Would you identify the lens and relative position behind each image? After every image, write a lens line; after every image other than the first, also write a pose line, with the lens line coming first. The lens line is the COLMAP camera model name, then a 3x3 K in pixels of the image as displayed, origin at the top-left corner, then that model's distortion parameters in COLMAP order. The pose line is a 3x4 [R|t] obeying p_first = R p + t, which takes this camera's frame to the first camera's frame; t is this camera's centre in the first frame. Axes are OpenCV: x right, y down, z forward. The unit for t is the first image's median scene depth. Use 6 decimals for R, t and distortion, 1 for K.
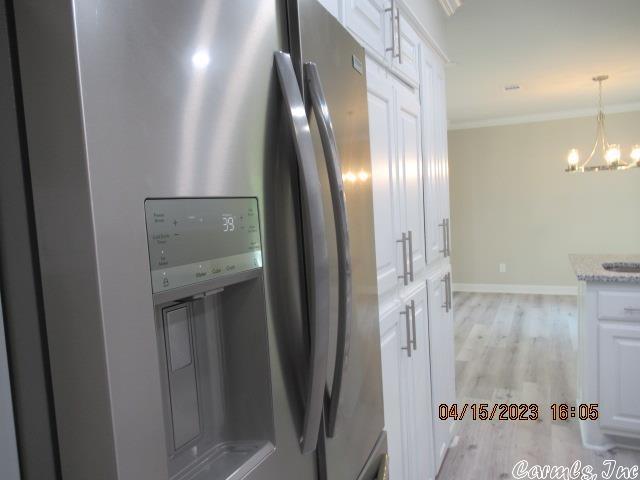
lens RADIAL K [[481.9, 0, 320.3], [0, 481.9, 241.4], [0, 0, 1]] dist [0.003979, -0.002936]
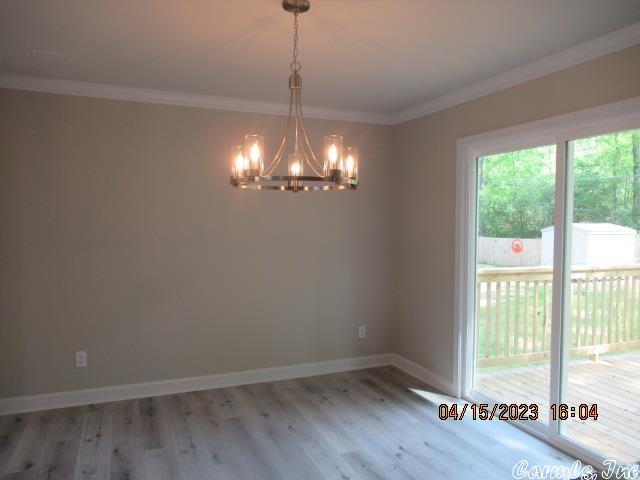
lens RADIAL K [[481.9, 0, 320.3], [0, 481.9, 239.1], [0, 0, 1]] dist [0.003979, -0.002936]
pose [[0.674504, 0.023683, 0.737891, 0.176673], [0.011415, 0.999031, -0.042498, -0.058882], [-0.738183, 0.037088, 0.673580, 0.489402]]
